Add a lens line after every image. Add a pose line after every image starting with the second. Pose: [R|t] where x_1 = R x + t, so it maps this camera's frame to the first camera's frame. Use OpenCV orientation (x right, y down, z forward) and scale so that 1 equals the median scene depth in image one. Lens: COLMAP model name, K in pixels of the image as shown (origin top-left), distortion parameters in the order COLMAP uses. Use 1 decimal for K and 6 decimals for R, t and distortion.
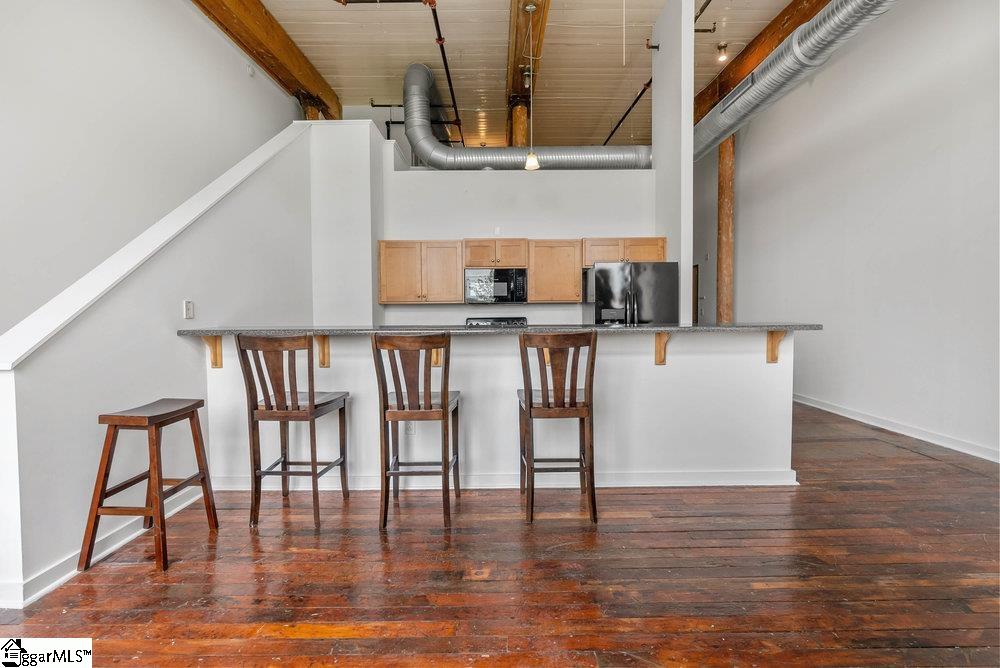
lens RADIAL K [[457.6, 0, 499.1], [0, 457.6, 327.2], [0, 0, 1]] dist [0.000771, 0.000959]
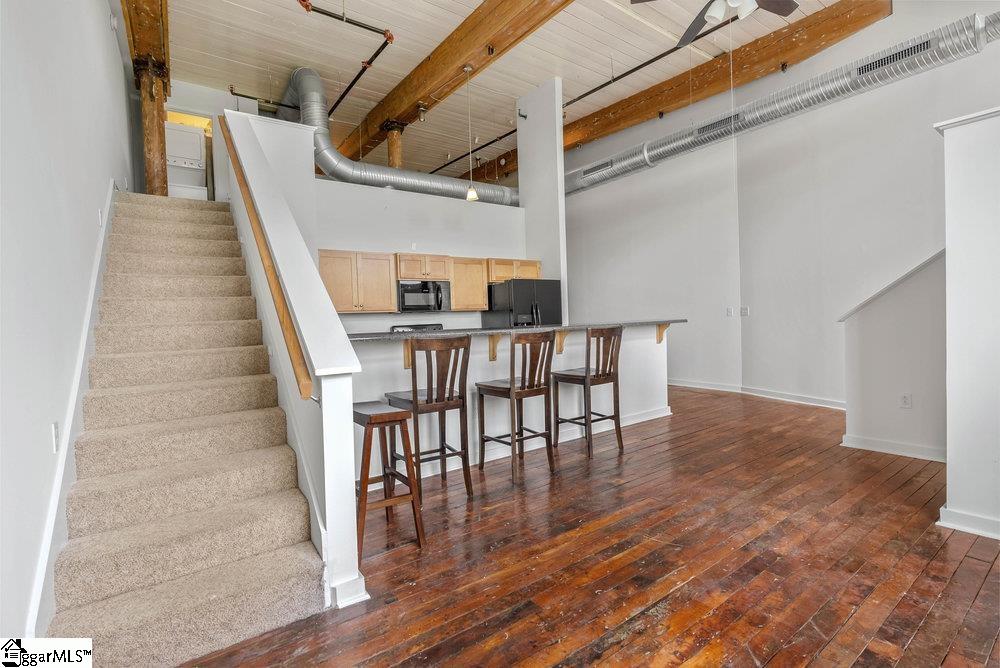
lens RADIAL K [[457.6, 0, 480.3], [0, 457.6, 333.3], [0, 0, 1]] dist [0.000771, 0.000959]
pose [[0.823795, -0.037386, 0.565654, -0.541099], [0.044635, 0.999003, 0.001022, 0.006723], [-0.565128, 0.024406, 0.824642, -0.003099]]
